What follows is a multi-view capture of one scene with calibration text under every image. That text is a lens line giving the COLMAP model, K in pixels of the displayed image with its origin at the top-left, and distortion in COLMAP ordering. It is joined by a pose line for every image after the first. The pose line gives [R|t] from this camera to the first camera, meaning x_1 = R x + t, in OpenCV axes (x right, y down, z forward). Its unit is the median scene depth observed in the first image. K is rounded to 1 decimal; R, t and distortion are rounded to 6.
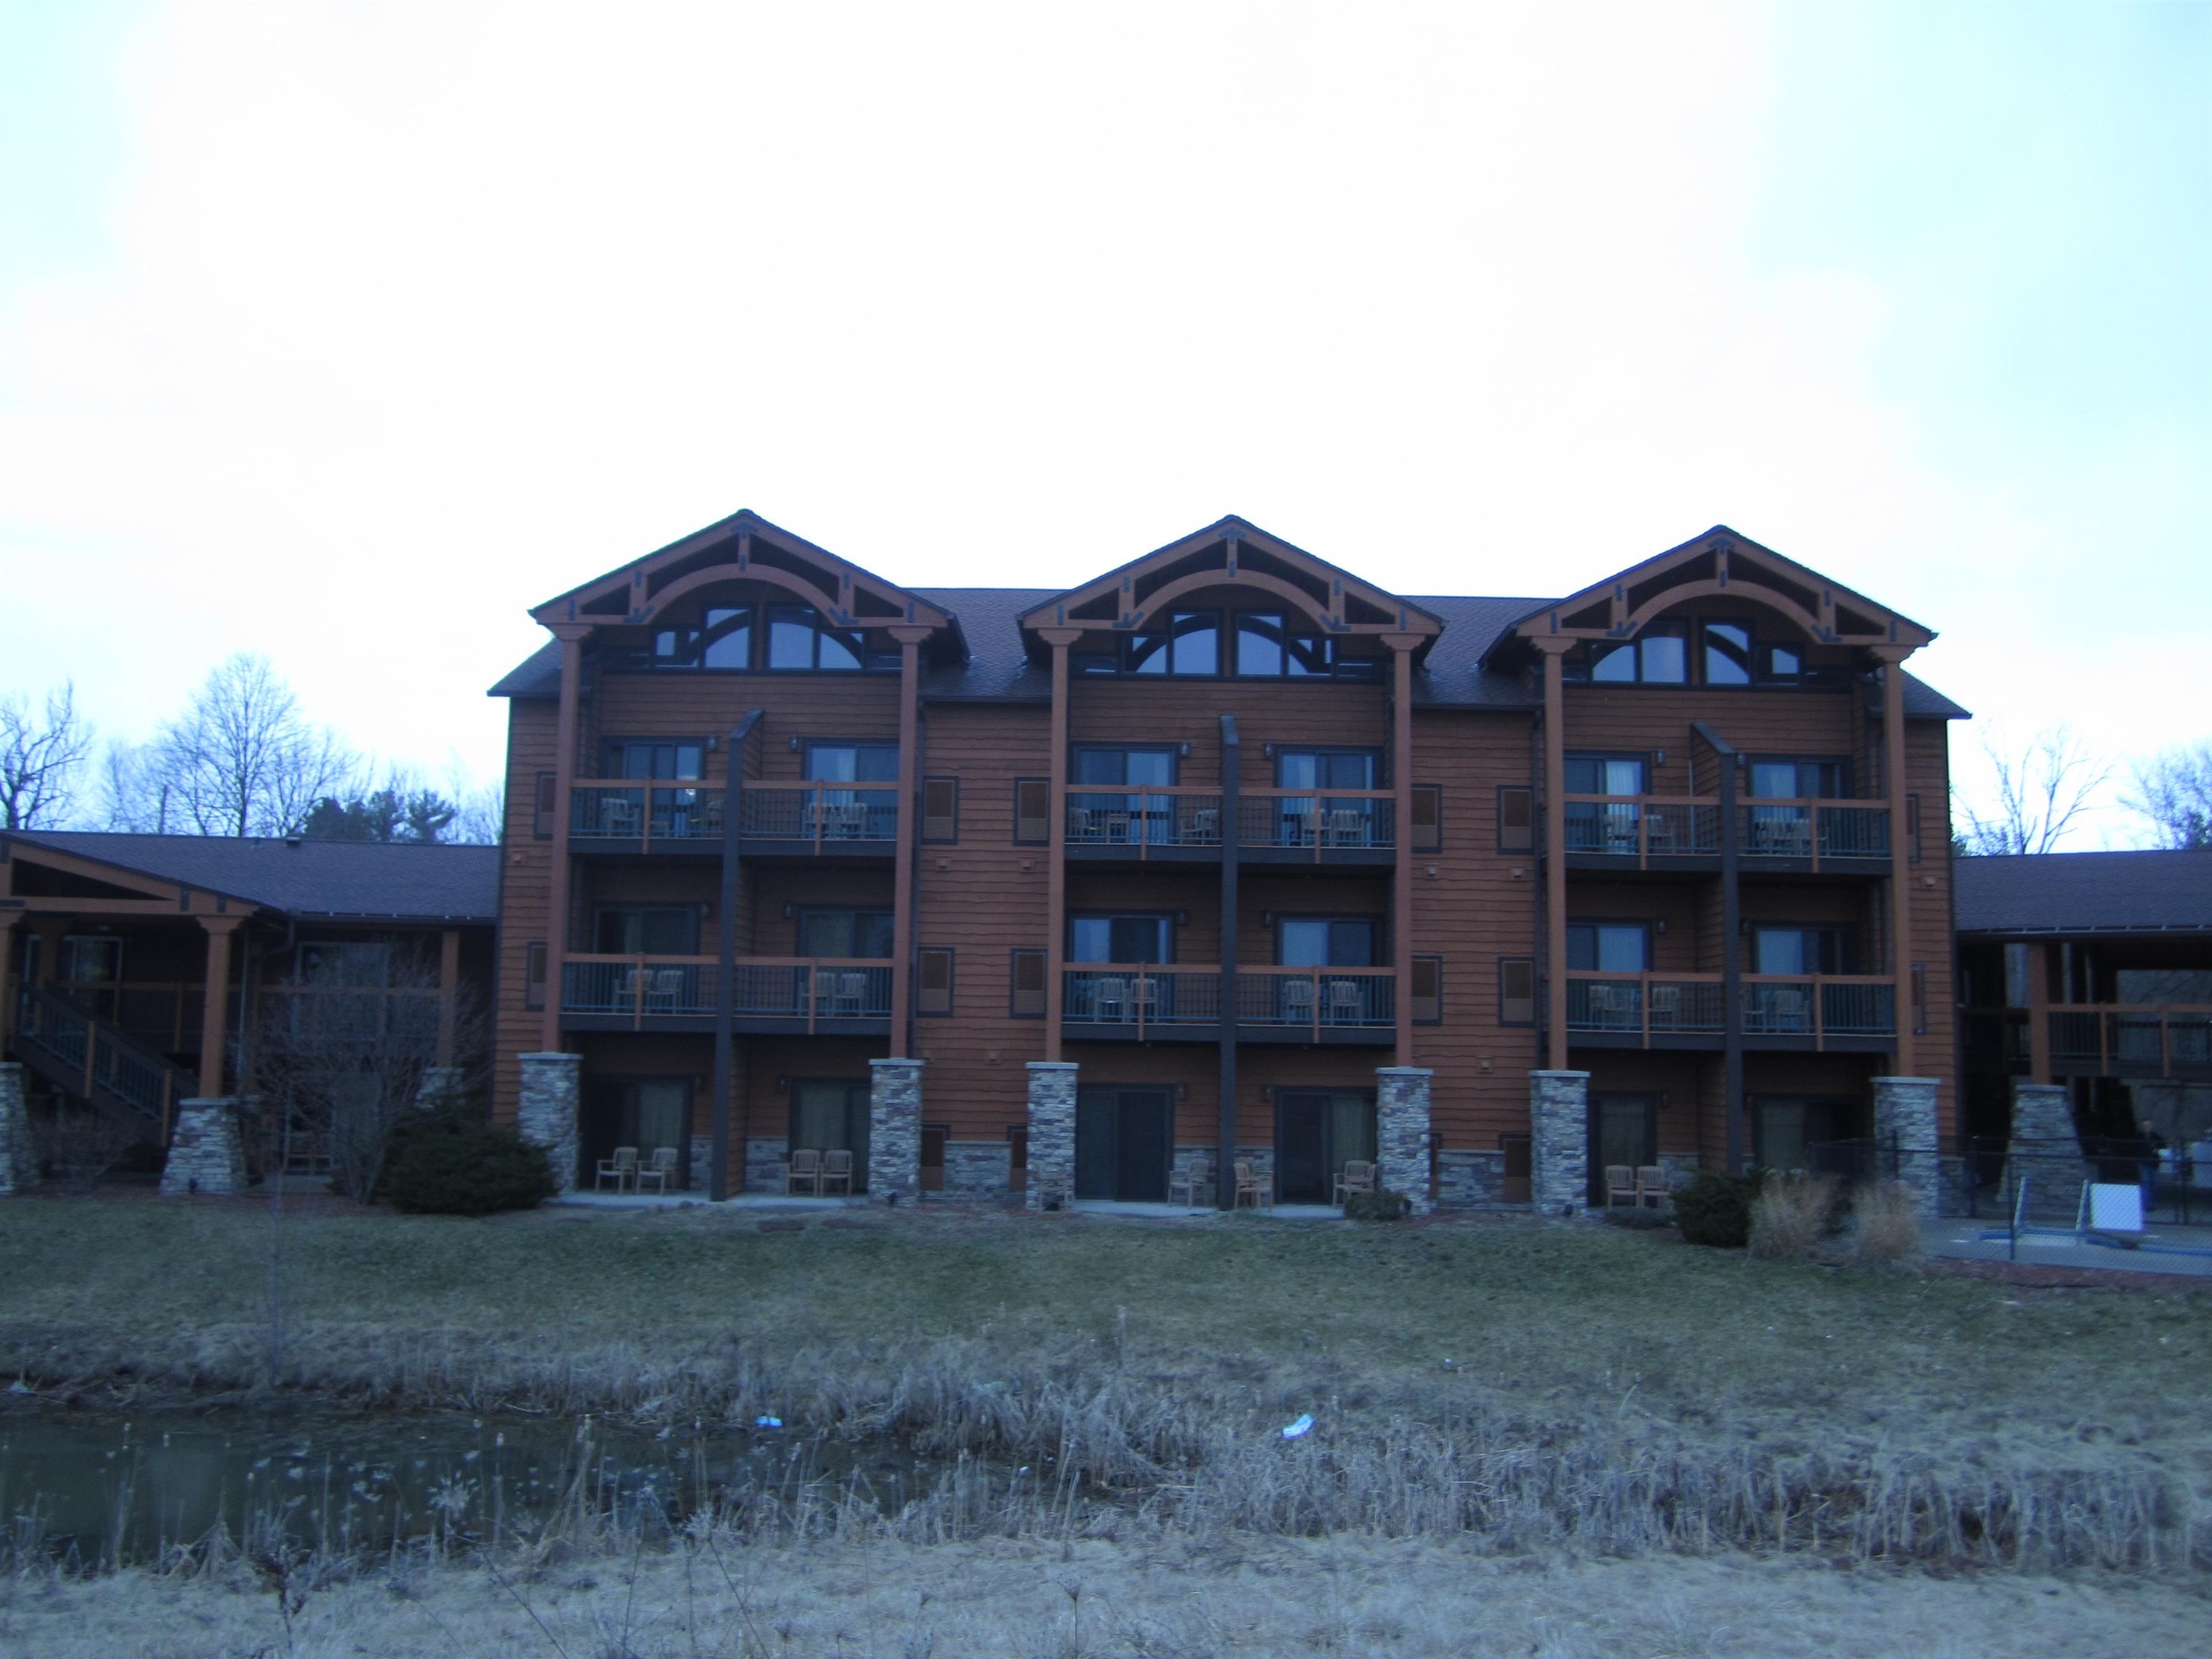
lens RADIAL K [[1864.6, 0, 1105.6], [0, 1864.6, 836.8], [0, 0, 1]] dist [-0.048668, 0.005144]
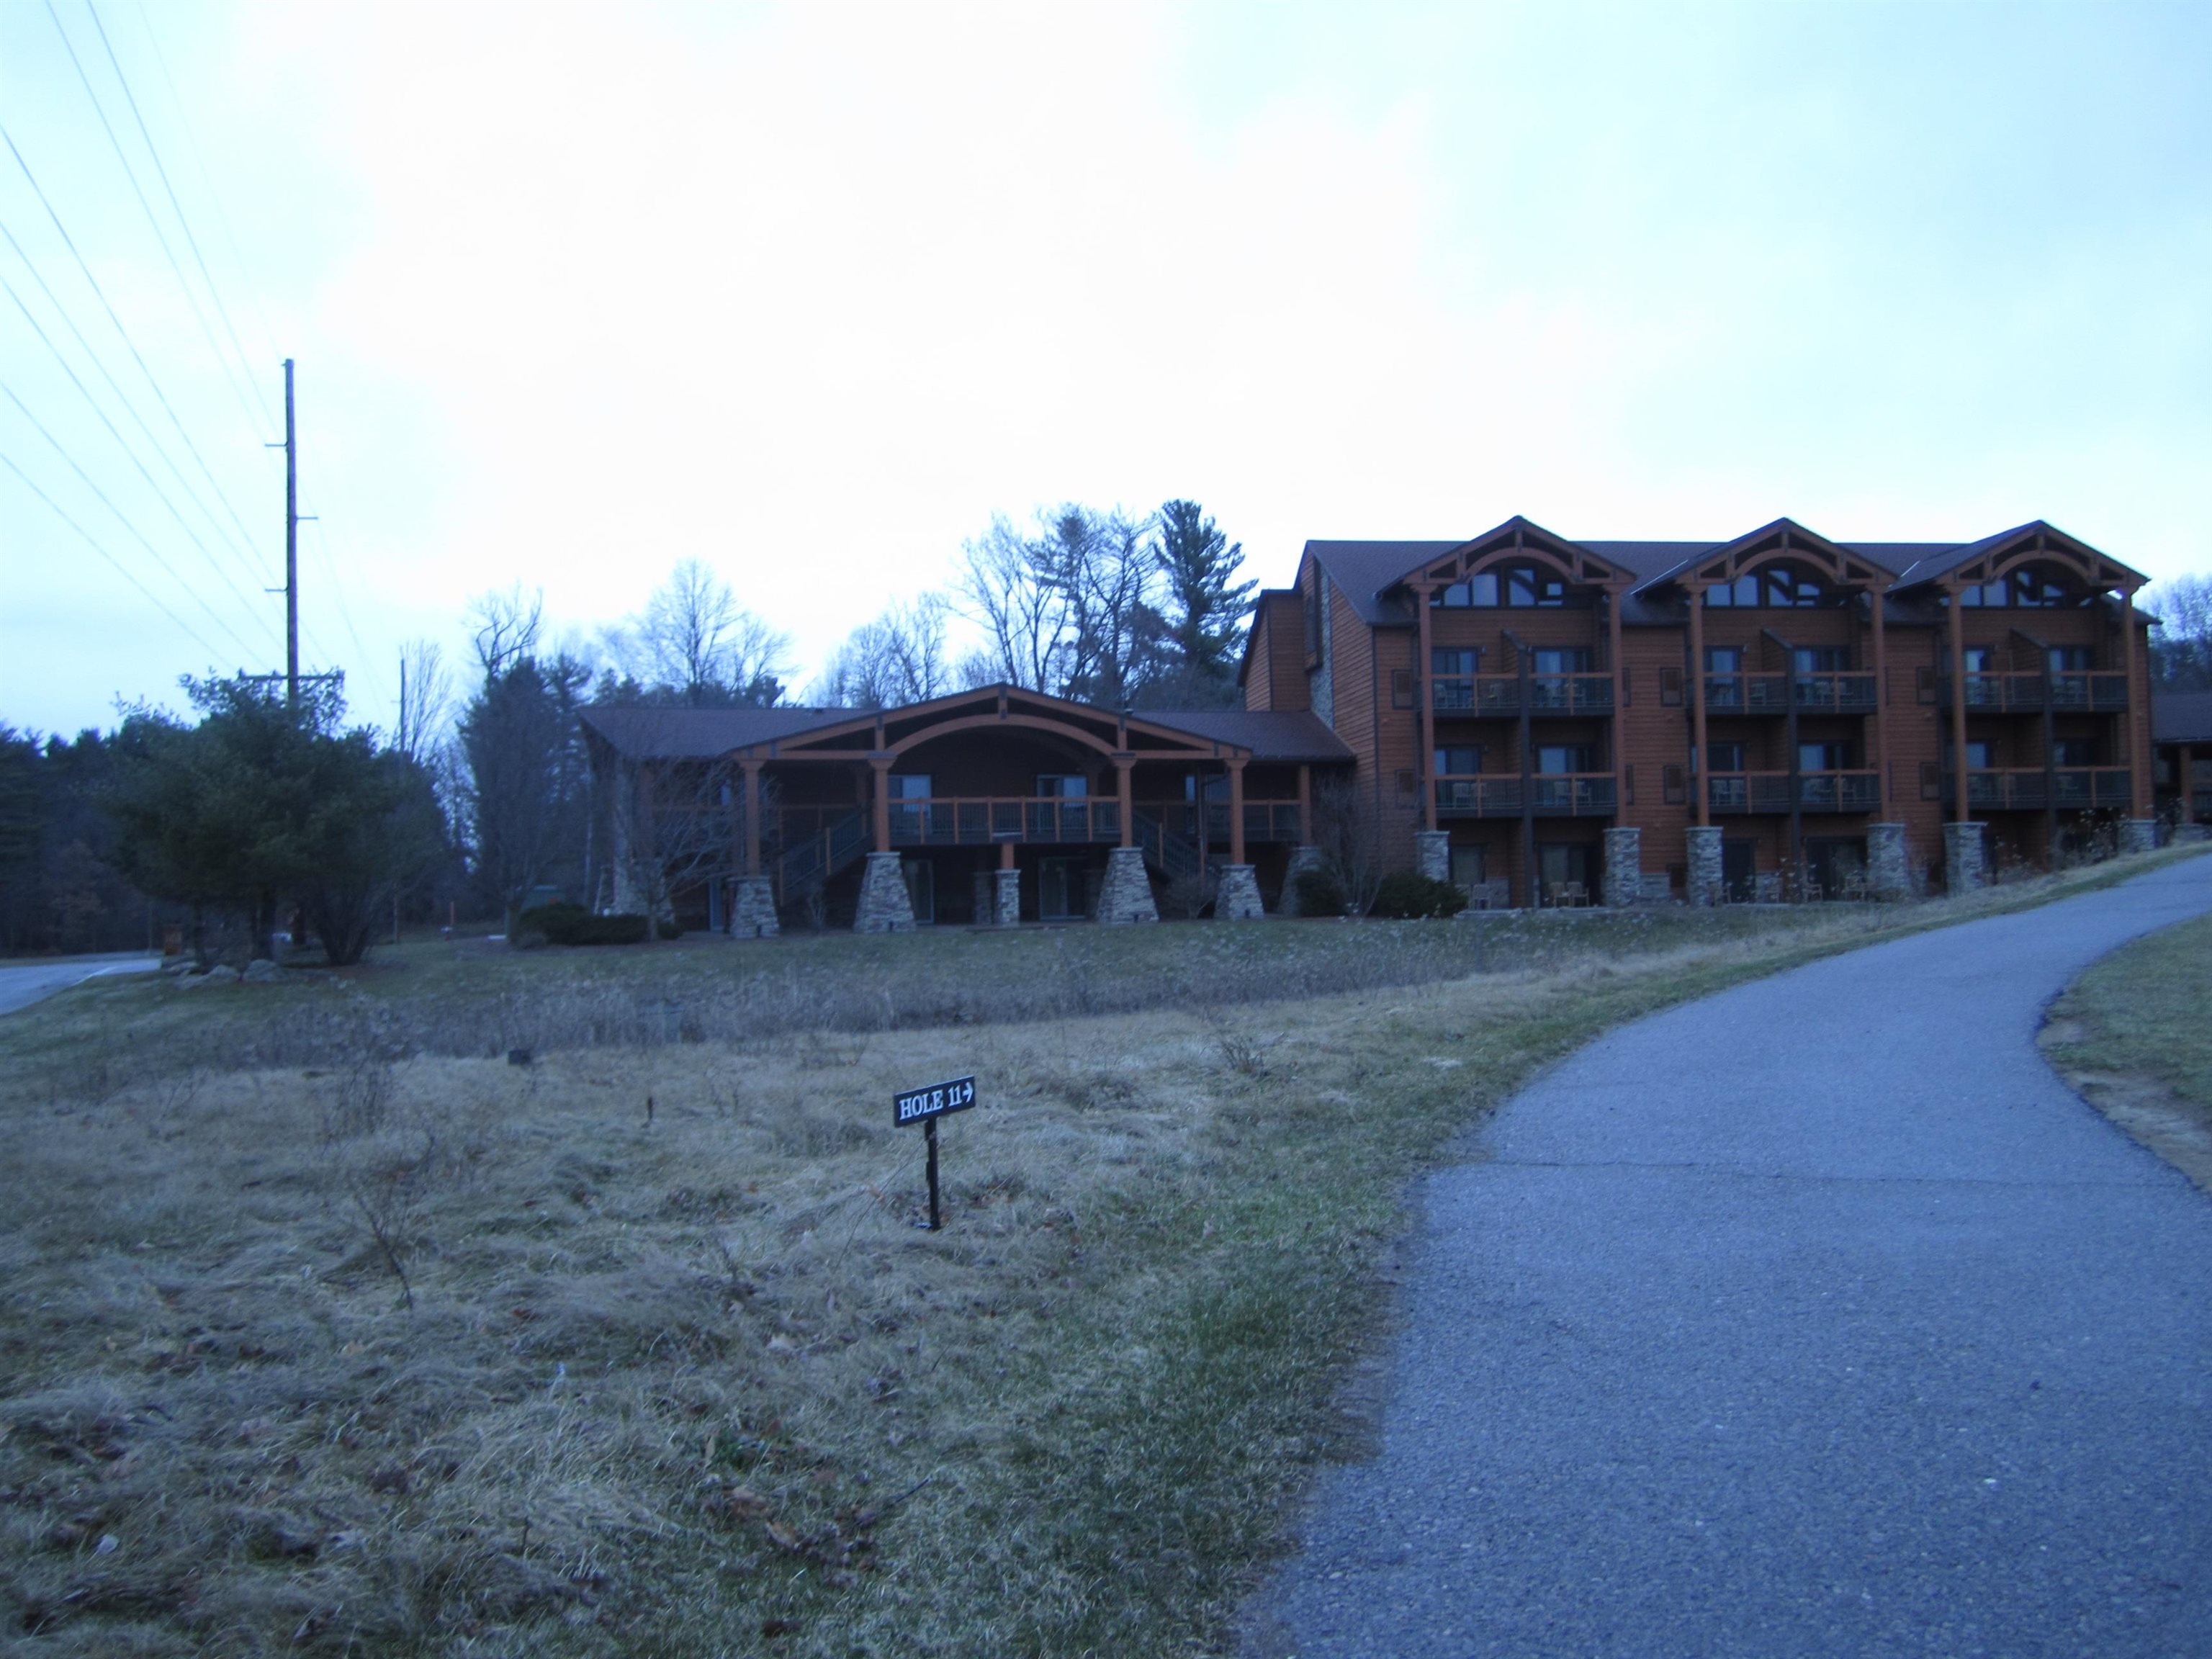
lens RADIAL K [[1864.6, 0, 1098.0], [0, 1864.6, 818.3], [0, 0, 1]] dist [-0.048668, 0.005144]
pose [[0.992285, -0.030578, 0.120144, -0.818056], [0.018060, 0.994420, 0.103939, -0.084094], [-0.122651, -0.100967, 0.987301, -0.698101]]
